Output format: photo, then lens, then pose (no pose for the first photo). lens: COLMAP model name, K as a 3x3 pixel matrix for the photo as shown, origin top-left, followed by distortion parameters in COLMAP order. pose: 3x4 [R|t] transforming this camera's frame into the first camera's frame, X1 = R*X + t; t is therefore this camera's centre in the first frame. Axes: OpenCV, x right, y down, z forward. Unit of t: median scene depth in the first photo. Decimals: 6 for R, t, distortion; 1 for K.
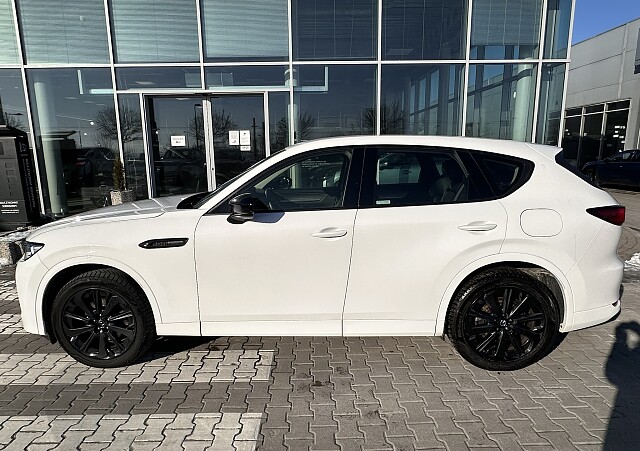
lens RADIAL K [[391.2, 0, 317.2], [0, 391.2, 222.9], [0, 0, 1]] dist [0.000338, -0.000085]
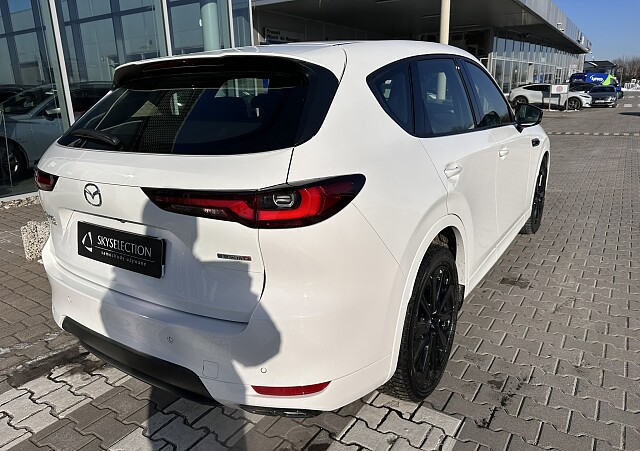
lens RADIAL K [[454.5, 0, 321.9], [0, 454.5, 223.3], [0, 0, 1]] dist [0.022391, 0.000532]
pose [[0.559335, -0.226224, 0.797475, -0.255941], [0.164688, 0.973190, 0.160560, -0.022035], [-0.812417, 0.041527, 0.581596, 0.245660]]
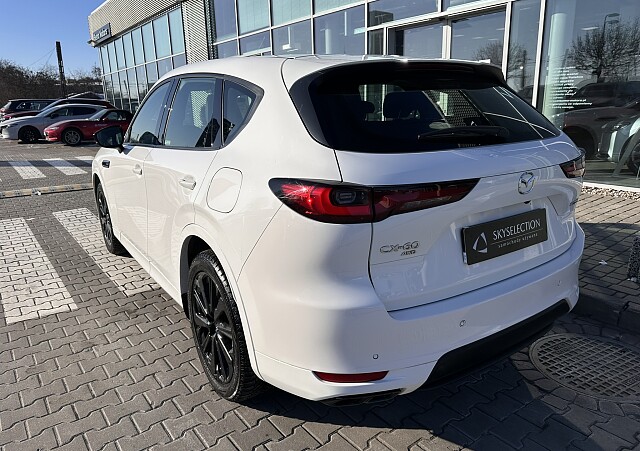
lens RADIAL K [[454.5, 0, 321.9], [0, 454.5, 223.3], [0, 0, 1]] dist [0.022391, 0.000532]
pose [[0.593812, 0.202923, -0.778595, 0.394538], [-0.126262, 0.979187, 0.158906, -0.026958], [0.794635, 0.003947, 0.607074, 0.214453]]
